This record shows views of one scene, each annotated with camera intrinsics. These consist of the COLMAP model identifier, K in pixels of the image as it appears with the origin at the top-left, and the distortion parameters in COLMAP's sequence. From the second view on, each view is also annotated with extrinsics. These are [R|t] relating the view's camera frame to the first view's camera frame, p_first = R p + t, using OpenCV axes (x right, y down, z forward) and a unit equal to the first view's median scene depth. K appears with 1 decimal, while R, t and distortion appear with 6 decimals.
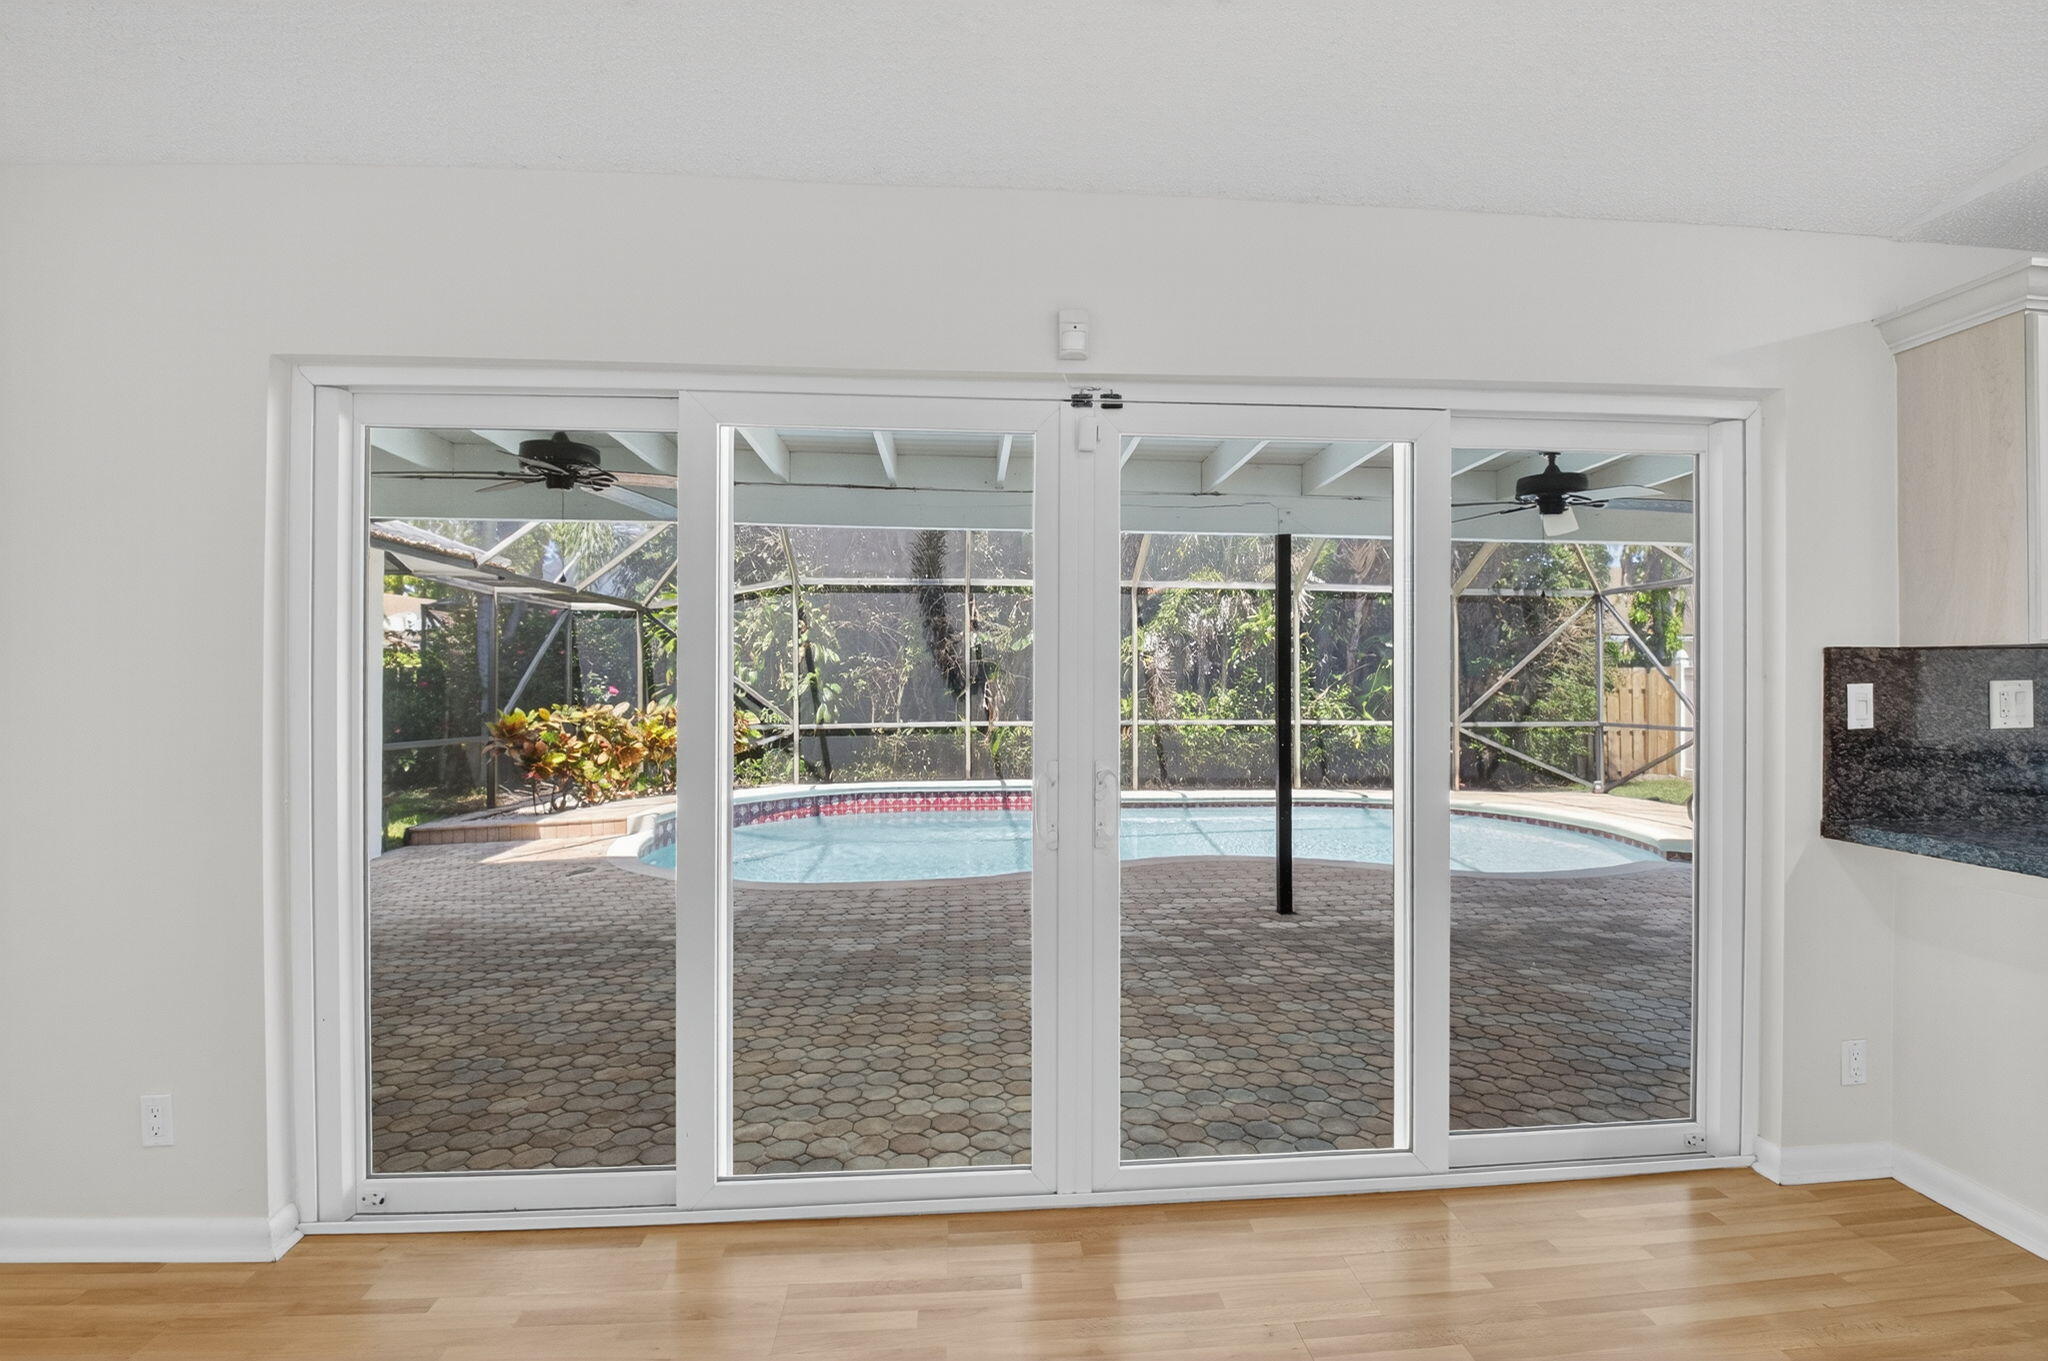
lens RADIAL K [[906.6, 0, 1051.1], [0, 906.6, 675.5], [0, 0, 1]] dist [0.017050, -0.028435]
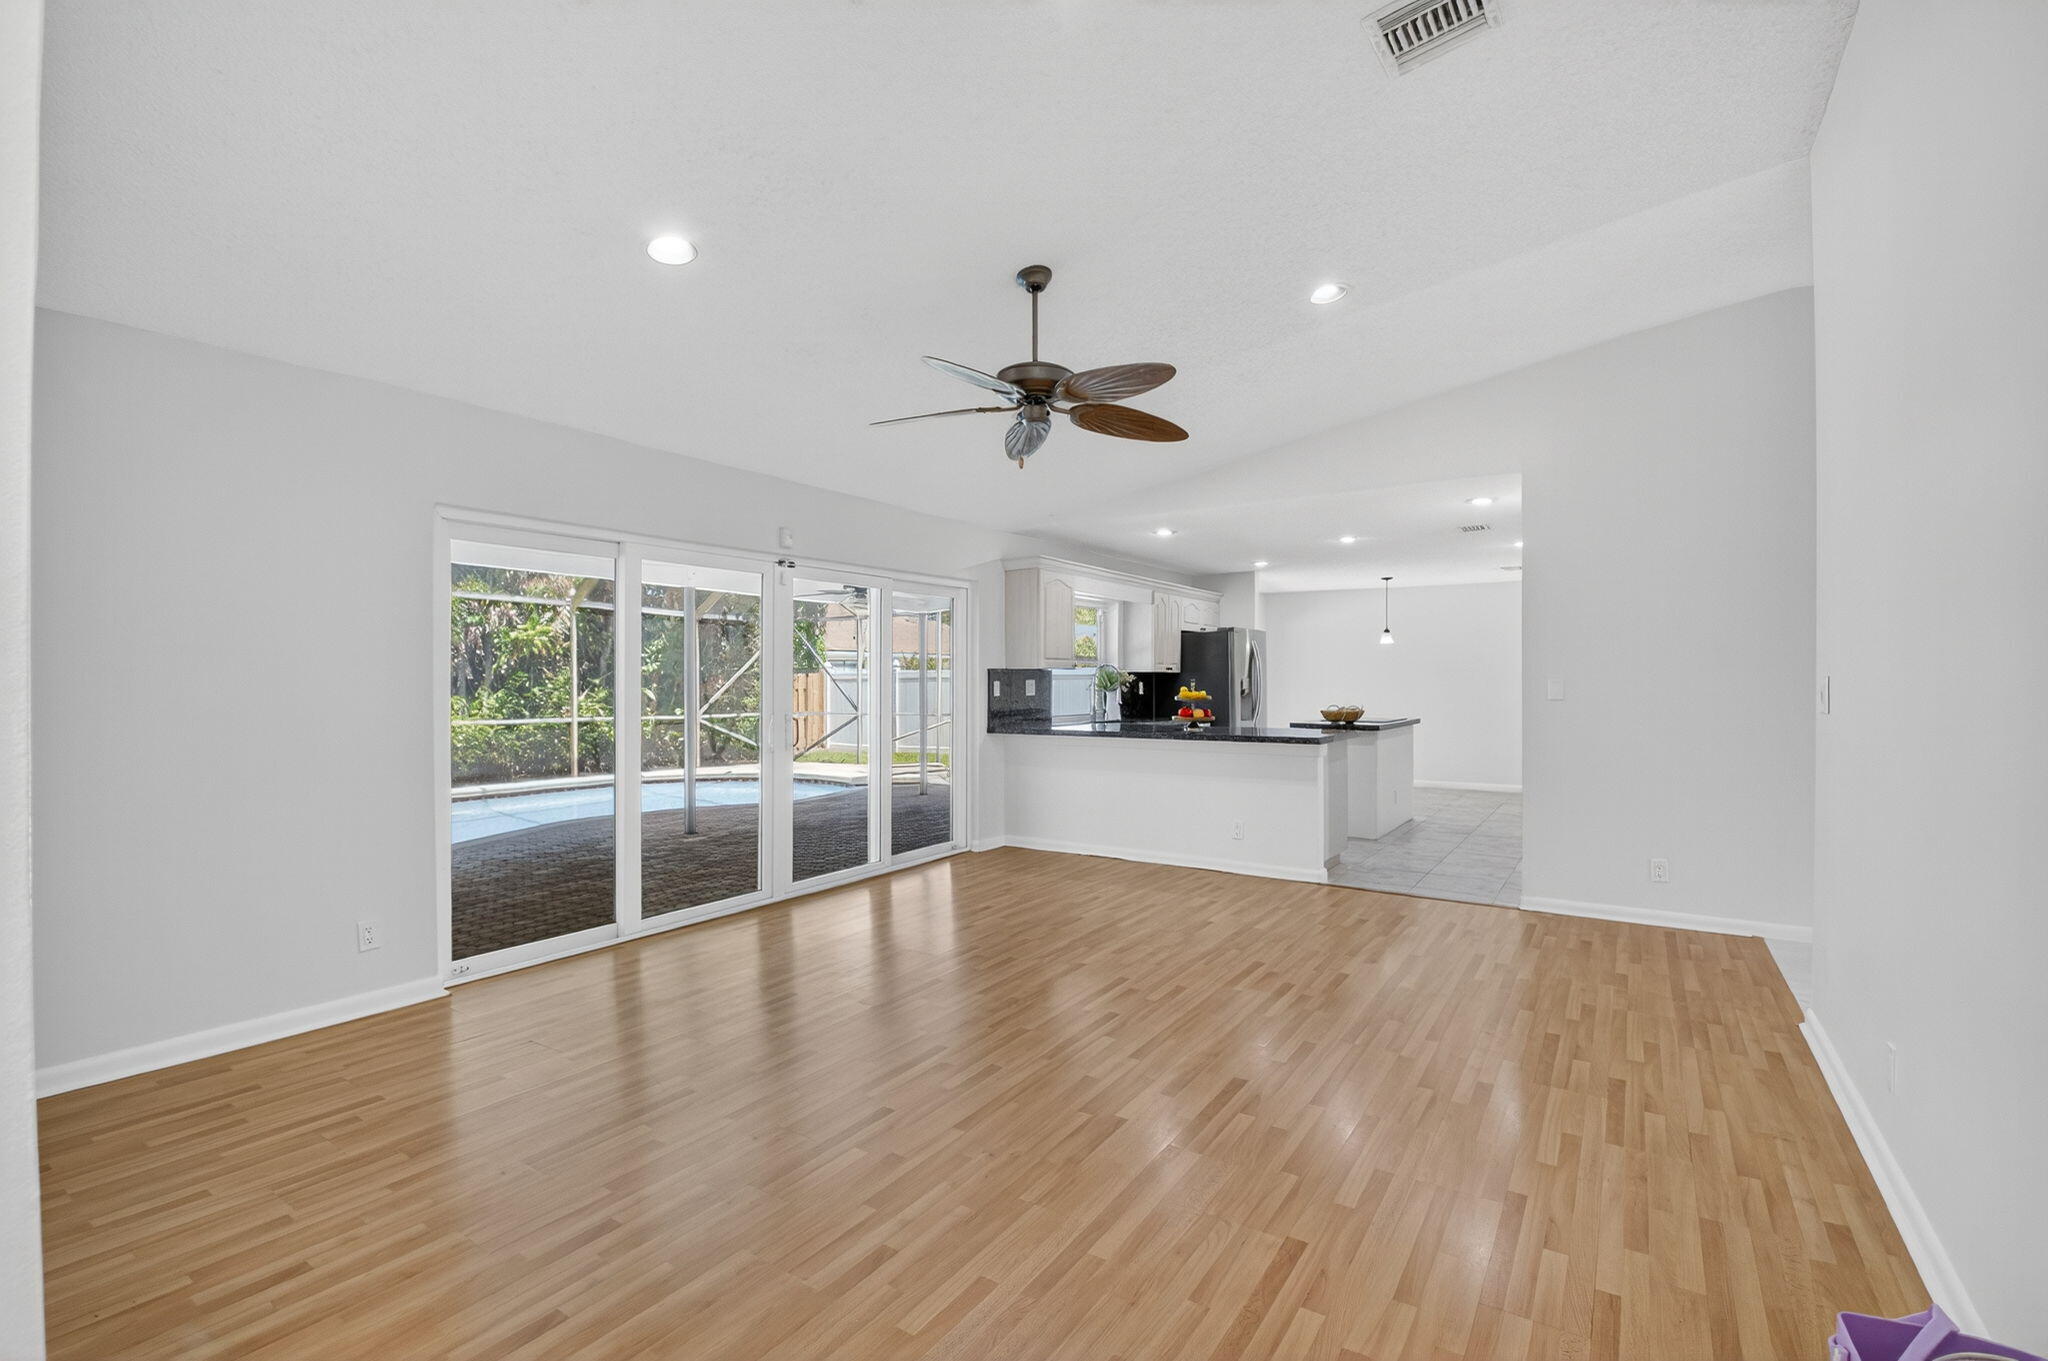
lens RADIAL K [[905.0, 0, 1014.4], [0, 905.0, 662.0], [0, 0, 1]] dist [-0.002633, -0.013113]
pose [[0.640231, 0.013868, 0.768057, -0.284940], [0.001422, 0.999814, -0.019238, 0.000582], [-0.768181, 0.013409, 0.640092, -0.200968]]
